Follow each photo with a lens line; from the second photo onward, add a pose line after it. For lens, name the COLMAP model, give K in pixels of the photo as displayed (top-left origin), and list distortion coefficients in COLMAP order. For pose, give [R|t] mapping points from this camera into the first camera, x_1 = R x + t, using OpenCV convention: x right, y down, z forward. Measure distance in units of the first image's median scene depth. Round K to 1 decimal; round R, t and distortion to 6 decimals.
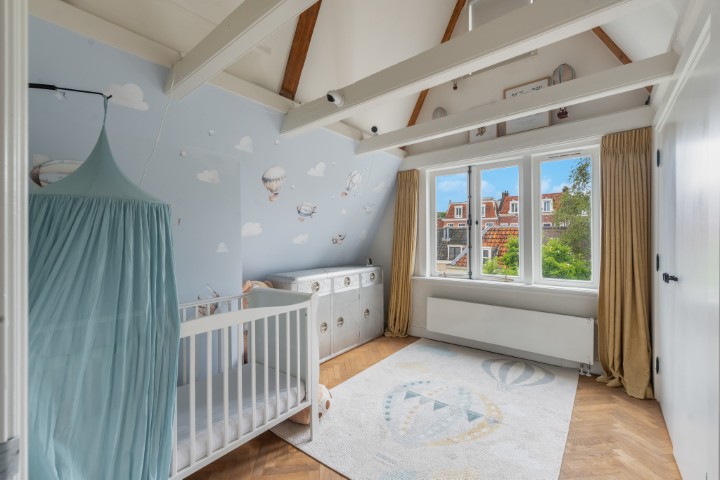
lens RADIAL K [[315.2, 0, 357.4], [0, 315.2, 239.9], [0, 0, 1]] dist [-0.002912, 0.000124]
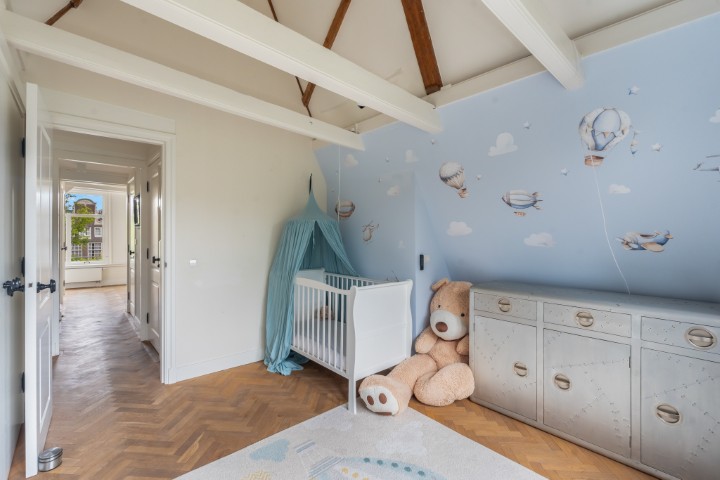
lens RADIAL K [[315.2, 0, 358.3], [0, 315.2, 235.9], [0, 0, 1]] dist [-0.002912, 0.000124]
pose [[-0.177510, 0.005471, -0.984104, 0.714608], [-0.012371, 0.999893, 0.007790, -0.014975], [0.984041, 0.013557, -0.177424, 0.883341]]
